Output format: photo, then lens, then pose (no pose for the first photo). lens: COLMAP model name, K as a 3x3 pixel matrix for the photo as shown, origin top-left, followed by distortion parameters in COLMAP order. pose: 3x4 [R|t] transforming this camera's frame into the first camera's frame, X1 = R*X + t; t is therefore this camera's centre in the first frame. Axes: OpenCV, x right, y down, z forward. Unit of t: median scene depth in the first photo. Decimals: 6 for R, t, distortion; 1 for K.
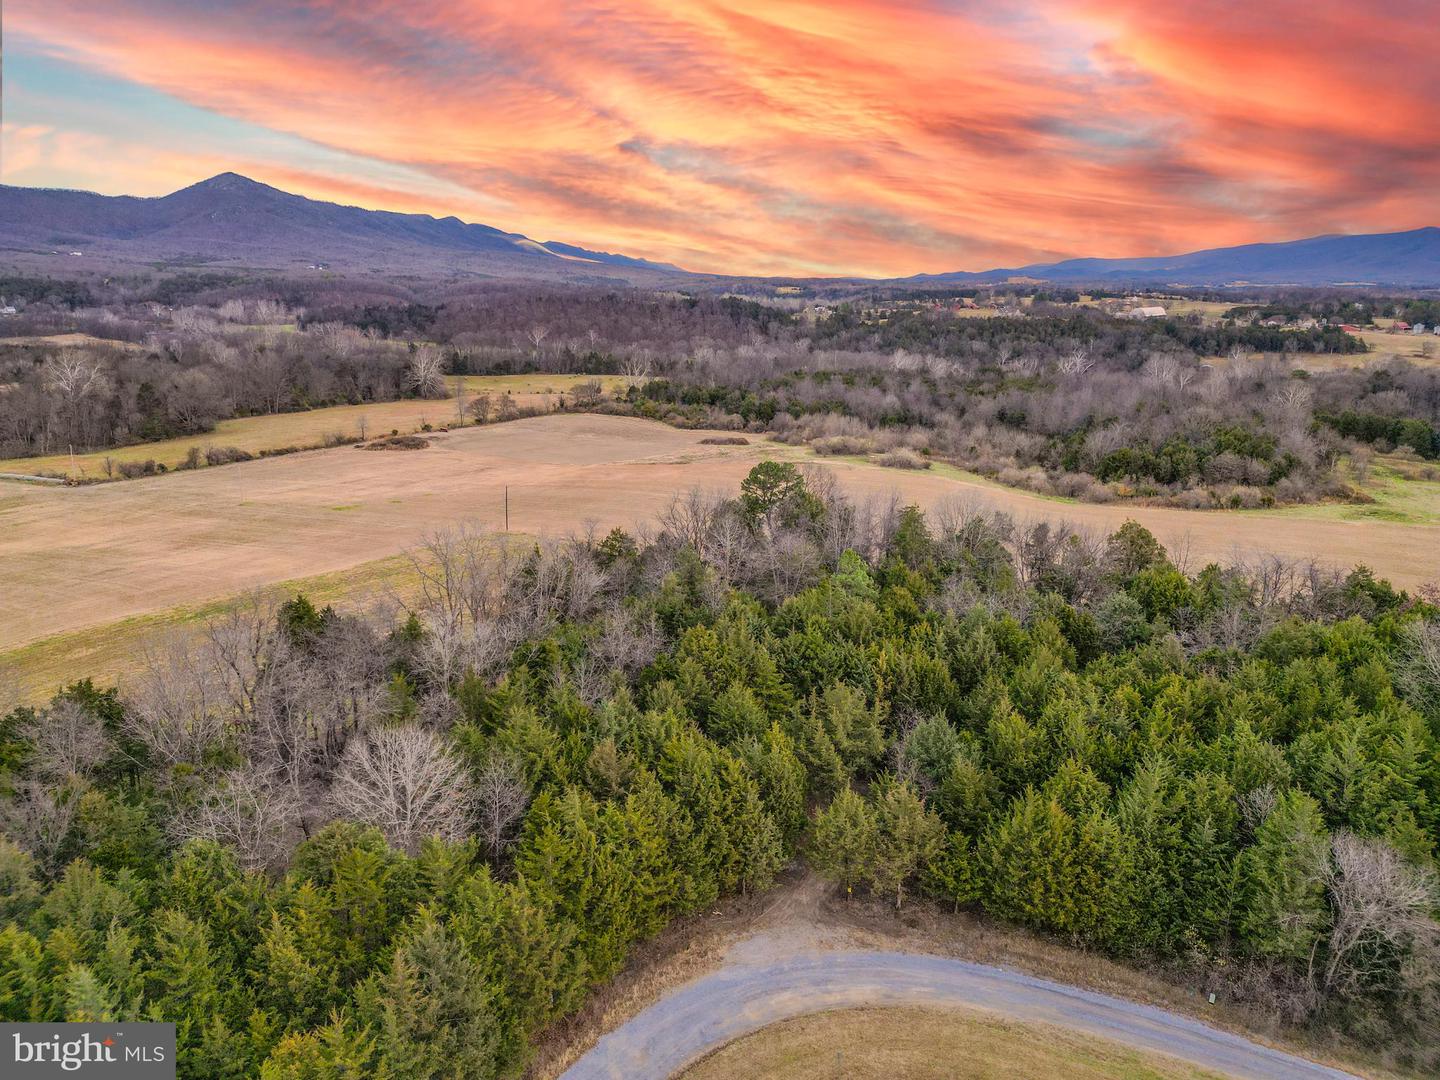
lens RADIAL K [[1004.3, 0, 716.8], [0, 1004.3, 542.2], [0, 0, 1]] dist [0.083927, -0.084329]
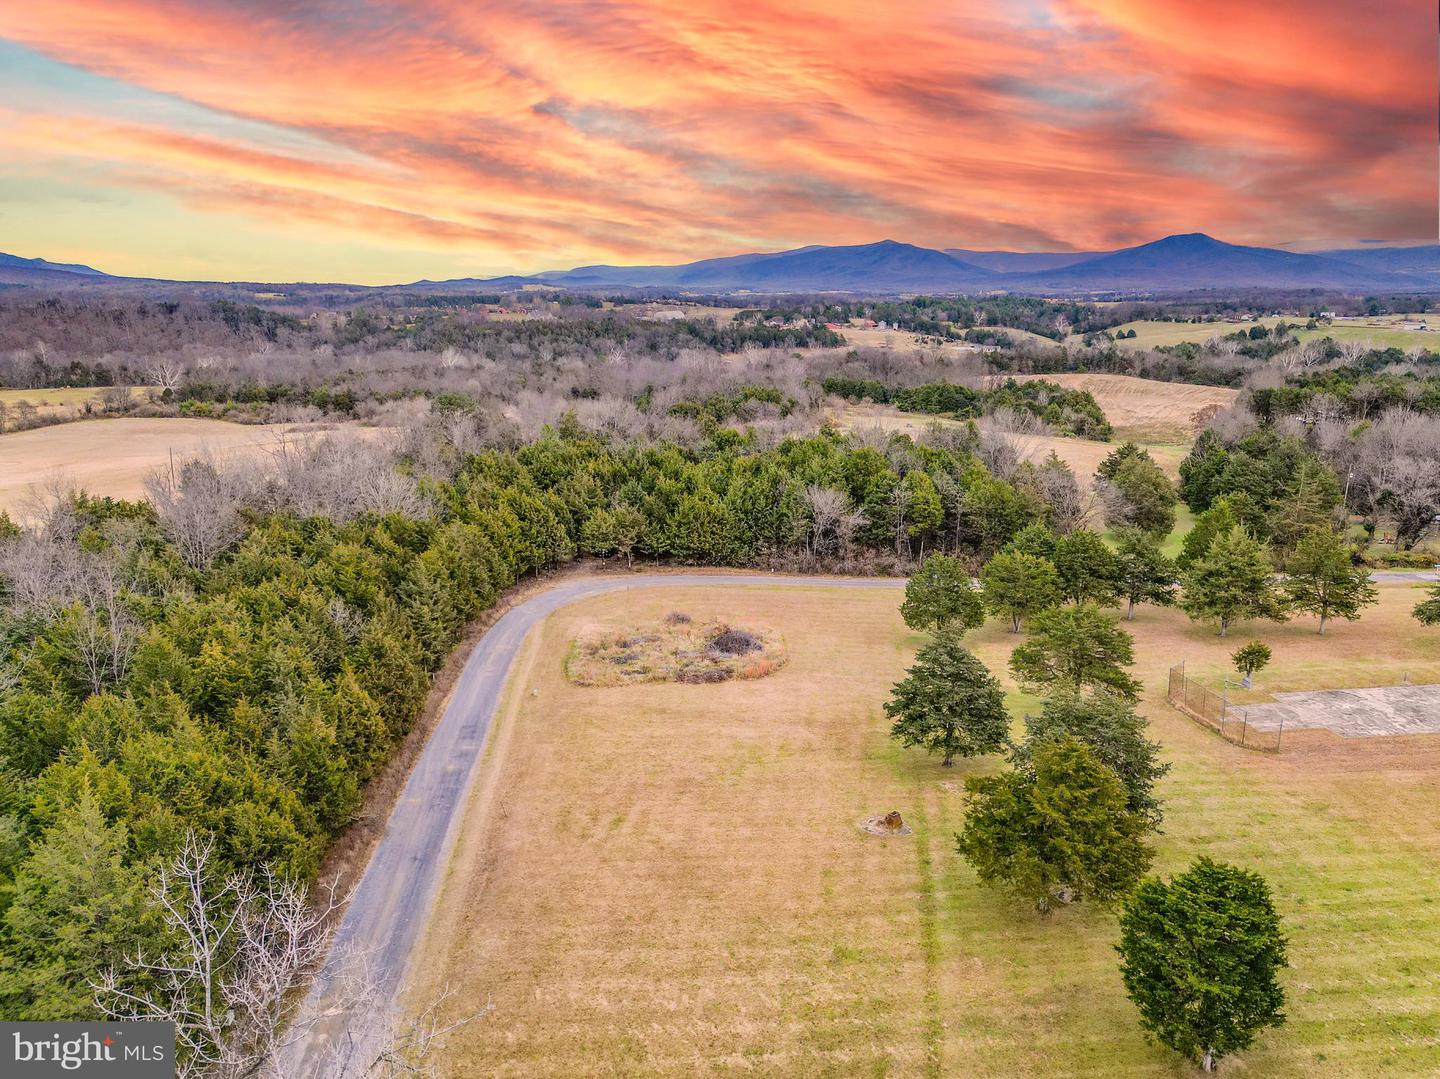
lens RADIAL K [[1112.0, 0, 784.7], [0, 1112.0, 541.4], [0, 0, 1]] dist [0.105046, -0.125336]
pose [[0.879137, -0.111775, 0.463276, -0.042147], [0.126301, 0.991992, -0.000336, 0.026769], [-0.459528, 0.058808, 0.886214, -0.080464]]
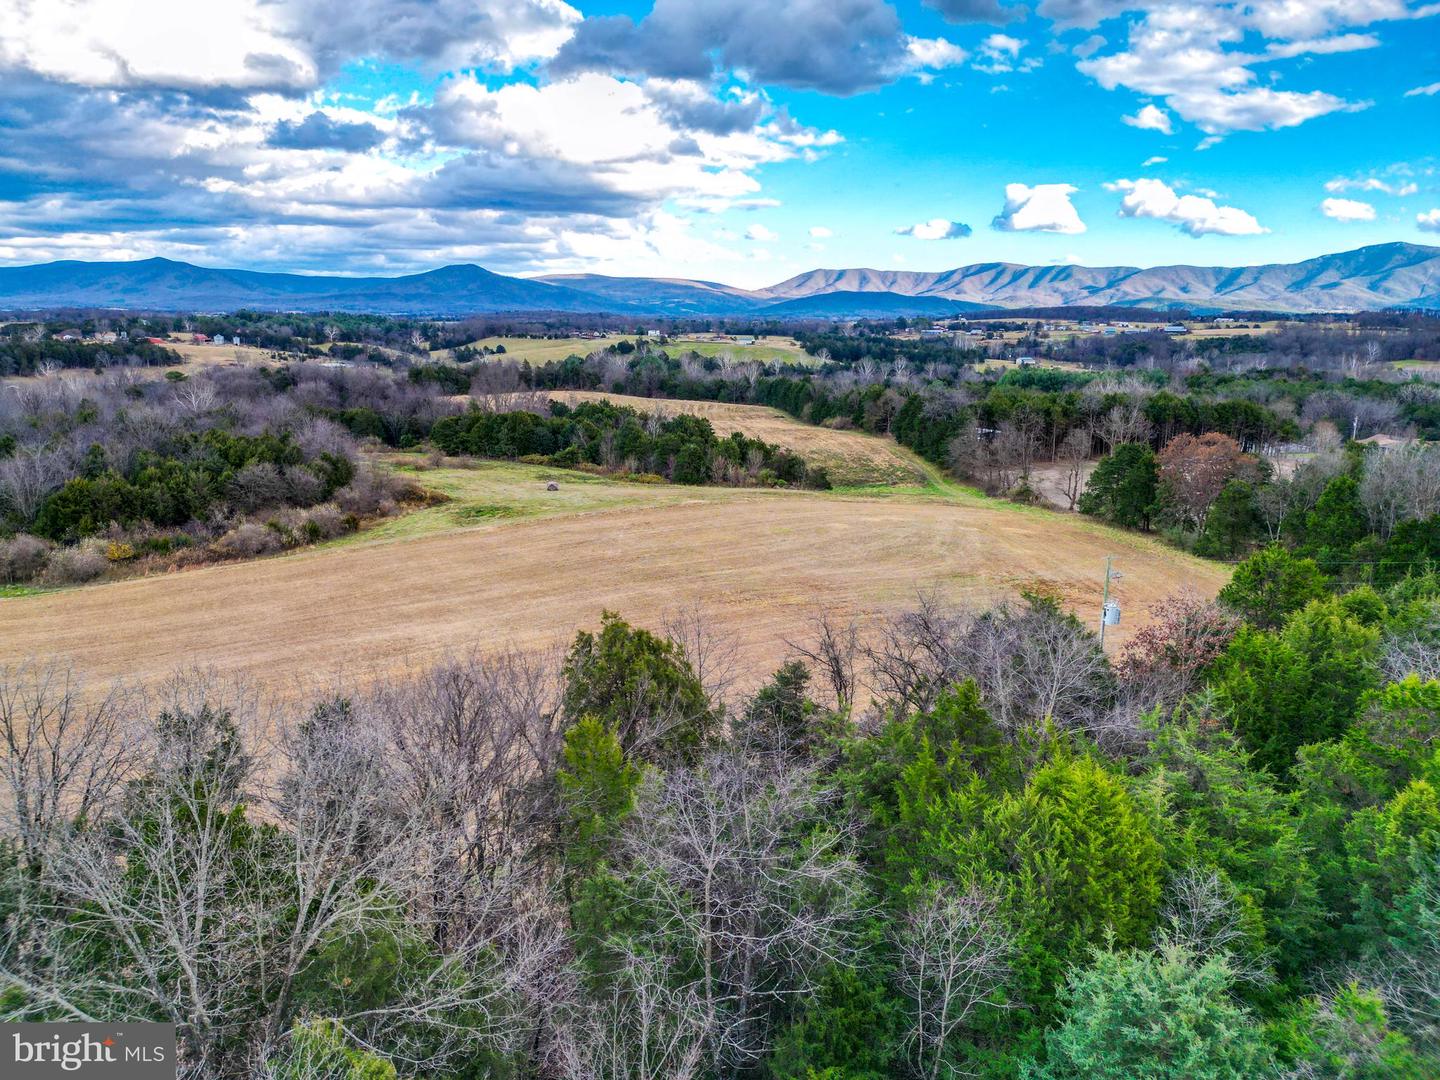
lens RADIAL K [[1004.3, 0, 716.8], [0, 1004.3, 542.2], [0, 0, 1]] dist [0.083927, -0.084329]
pose [[0.477573, -0.197758, 0.856046, 0.018446], [0.219758, 0.970255, 0.101543, -0.010073], [-0.850664, 0.139629, 0.506827, 0.108034]]
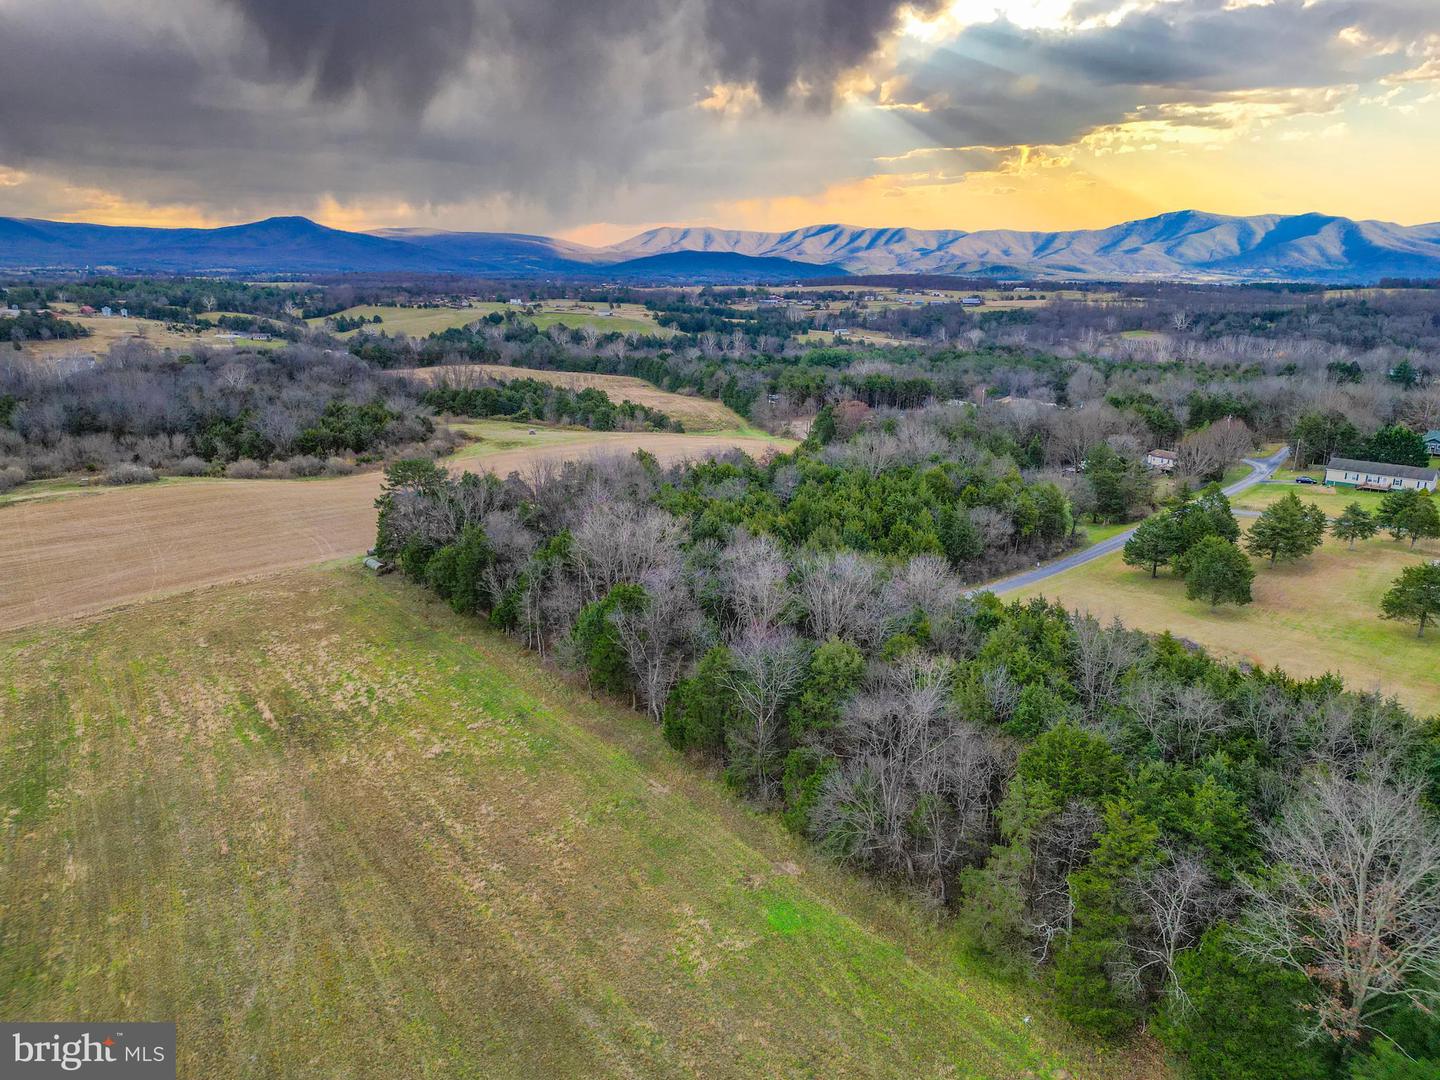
lens RADIAL K [[1004.3, 0, 716.8], [0, 1004.3, 542.2], [0, 0, 1]] dist [0.083927, -0.084329]
pose [[0.343044, -0.244978, 0.906811, -0.142827], [0.227780, 0.958273, 0.172712, -0.017367], [-0.911283, 0.147305, 0.384531, 0.039849]]
